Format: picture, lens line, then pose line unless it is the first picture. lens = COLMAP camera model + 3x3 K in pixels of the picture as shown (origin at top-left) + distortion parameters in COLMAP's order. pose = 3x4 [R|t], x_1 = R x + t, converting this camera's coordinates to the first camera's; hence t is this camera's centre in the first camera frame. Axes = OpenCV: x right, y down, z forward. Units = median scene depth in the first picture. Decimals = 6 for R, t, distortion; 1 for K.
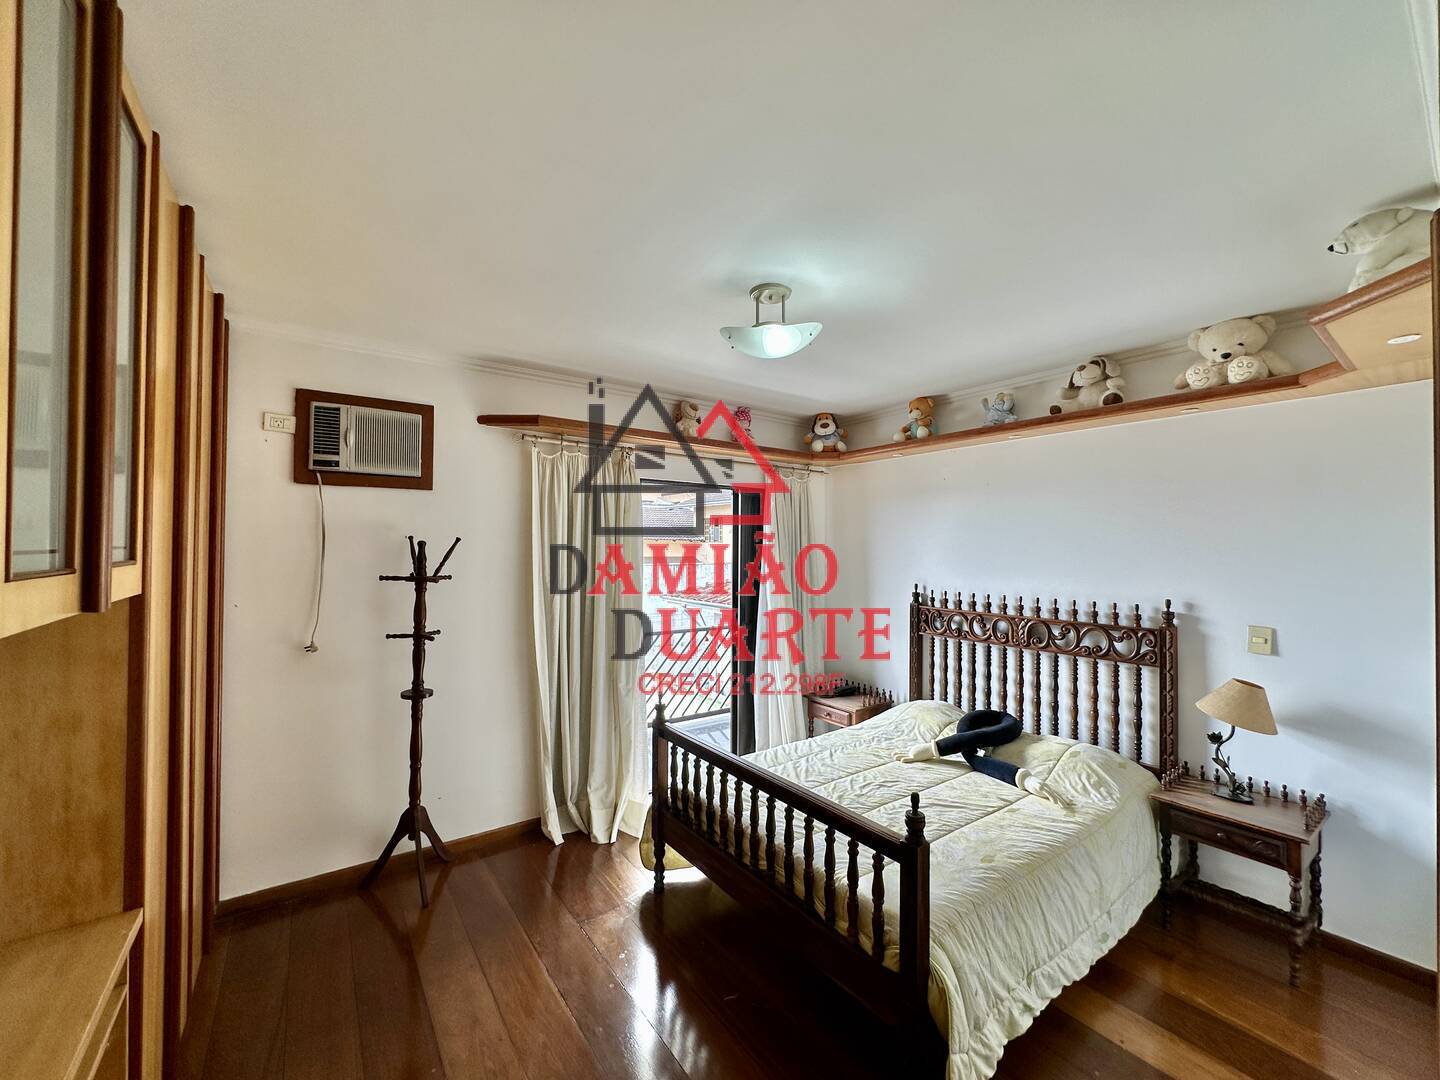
lens RADIAL K [[575.0, 0, 722.2], [0, 575.0, 542.4], [0, 0, 1]] dist [-0.006999, 0.001206]
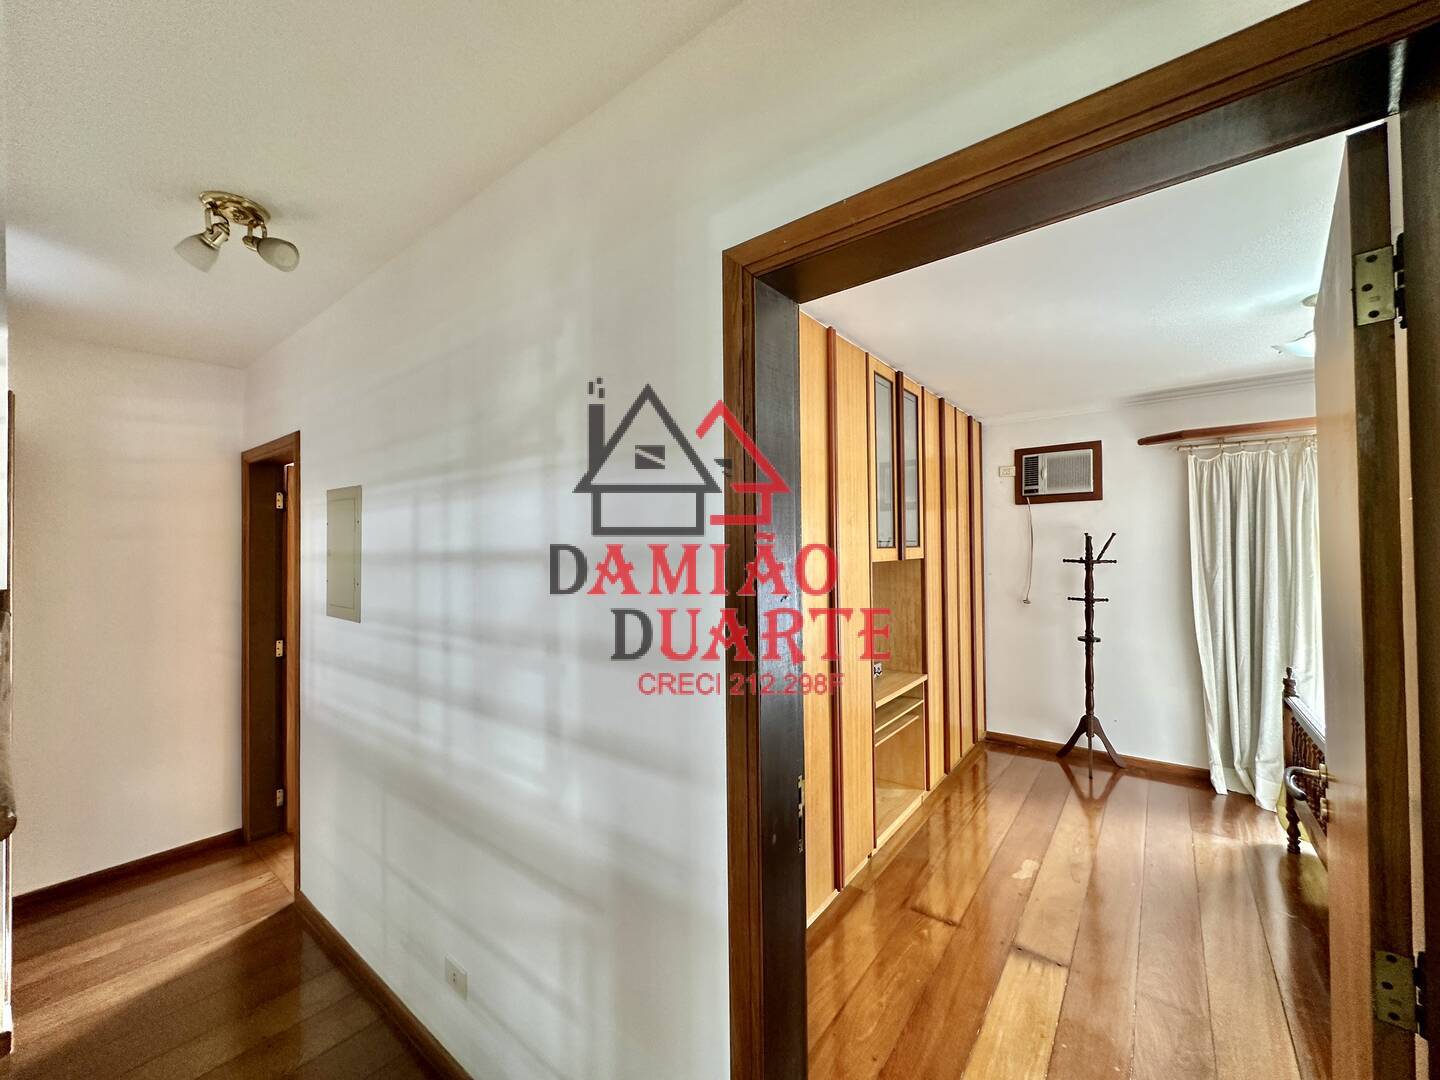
lens RADIAL K [[575.0, 0, 717.7], [0, 575.0, 542.6], [0, 0, 1]] dist [-0.006999, 0.001206]
pose [[0.283220, -0.019226, -0.958862, 0.621582], [0.020512, 0.999692, -0.013986, 0.015472], [0.958836, -0.015707, 0.283527, -0.335260]]
